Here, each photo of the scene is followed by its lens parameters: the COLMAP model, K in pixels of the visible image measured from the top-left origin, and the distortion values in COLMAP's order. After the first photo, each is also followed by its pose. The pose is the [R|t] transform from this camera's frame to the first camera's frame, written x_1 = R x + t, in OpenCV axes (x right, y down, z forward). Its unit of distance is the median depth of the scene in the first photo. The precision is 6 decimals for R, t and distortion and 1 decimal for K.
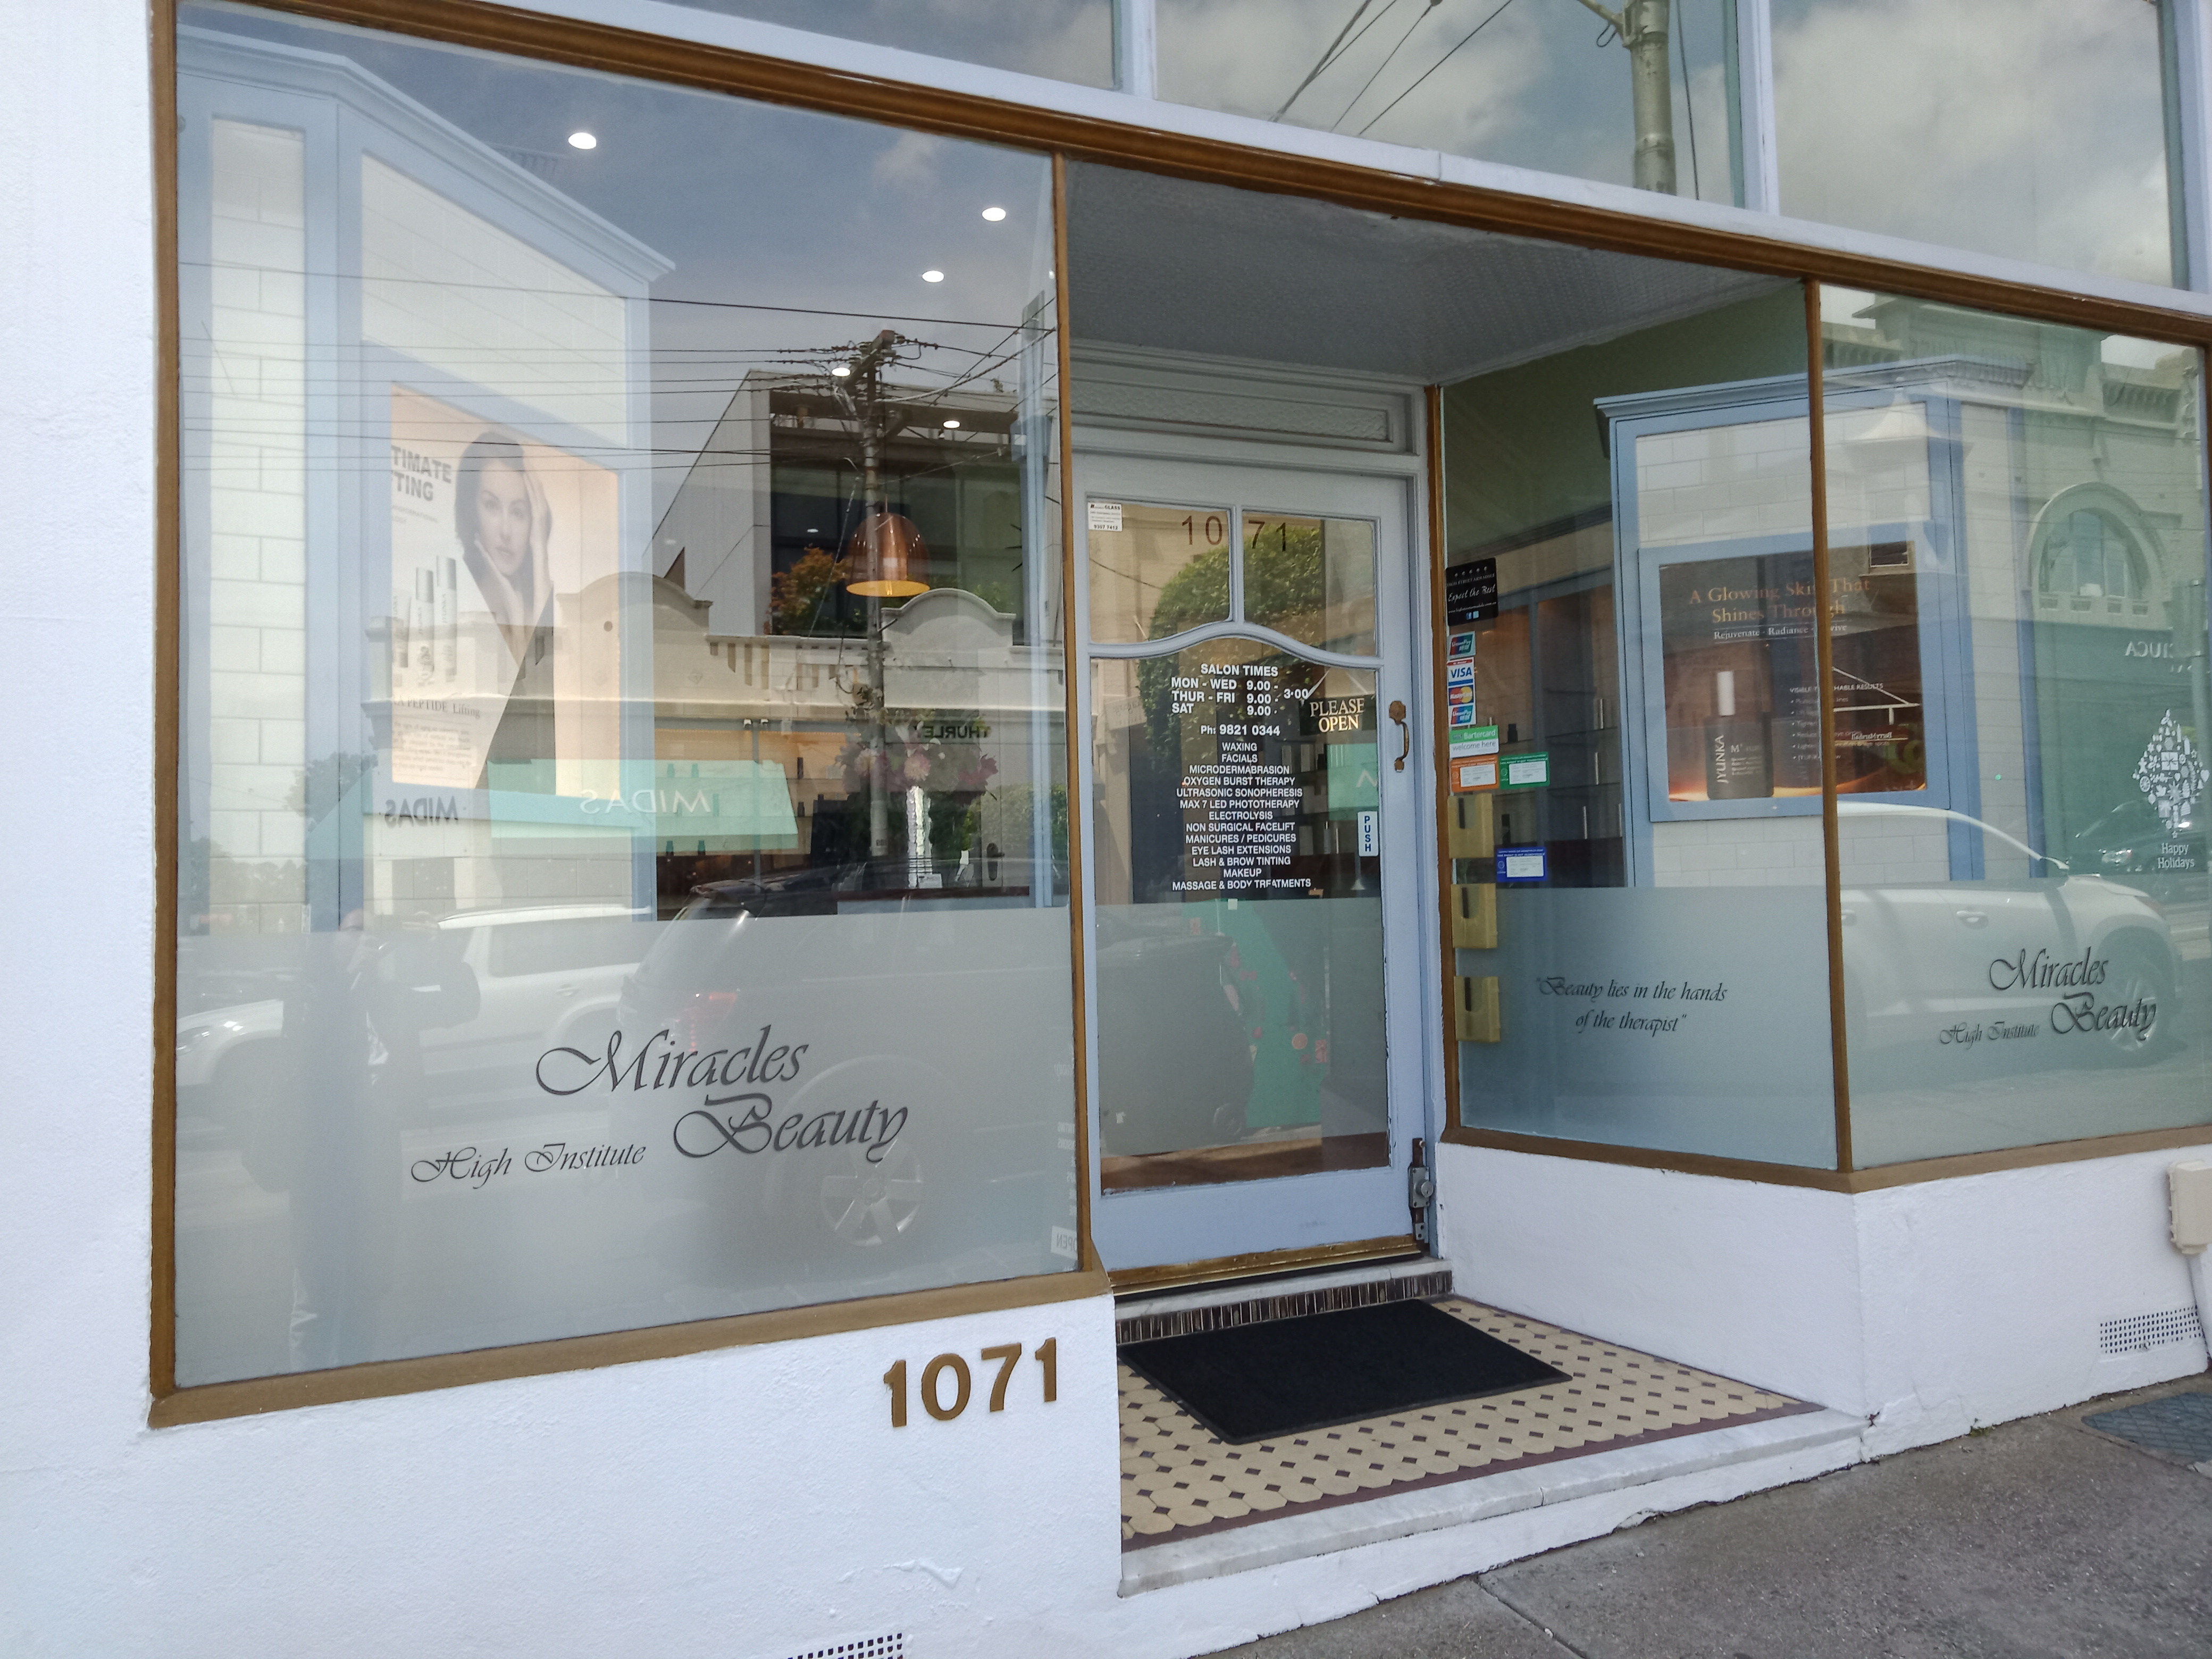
lens RADIAL K [[1555.3, 0, 1106.0], [0, 1555.3, 829.5], [0, 0, 1]] dist [0.007016, -0.004187]
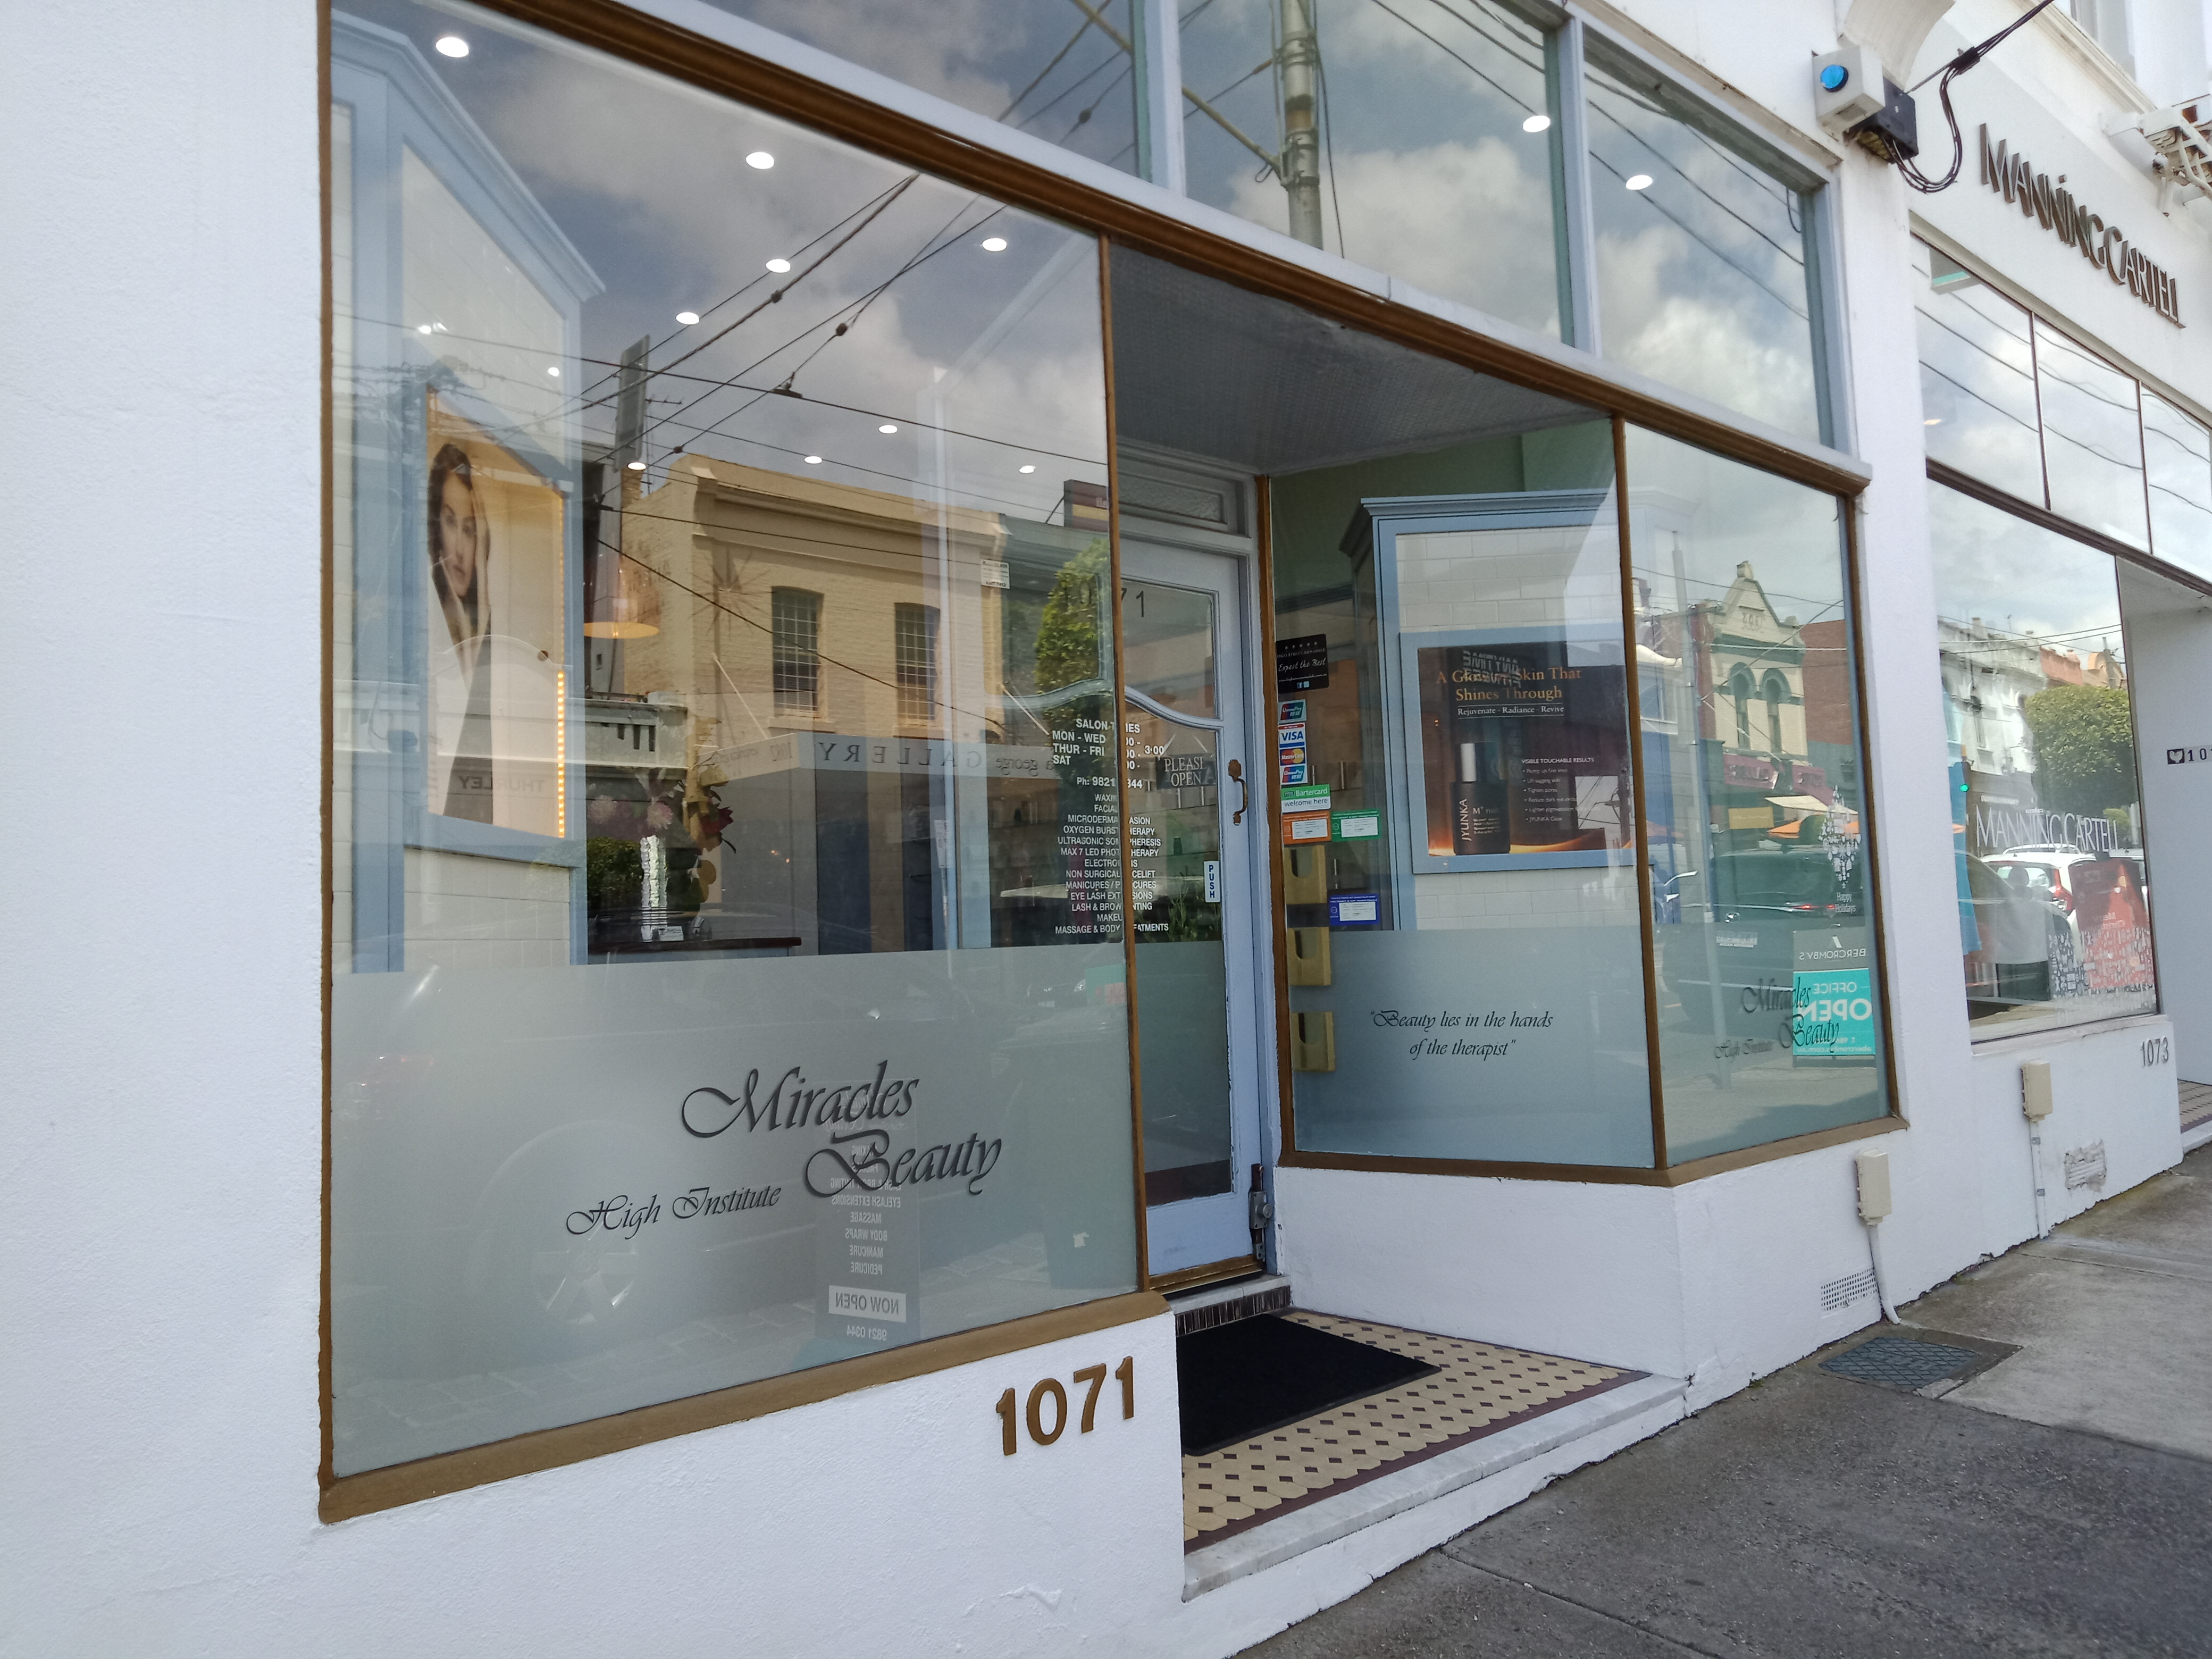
lens RADIAL K [[1527.5, 0, 1106.0], [0, 1527.5, 829.5], [0, 0, 1]] dist [0.009234, -0.020552]
pose [[0.956107, 0.016235, 0.292568, -0.269041], [-0.004820, 0.999200, -0.039696, 0.011305], [-0.292978, 0.036543, 0.955420, 0.010504]]
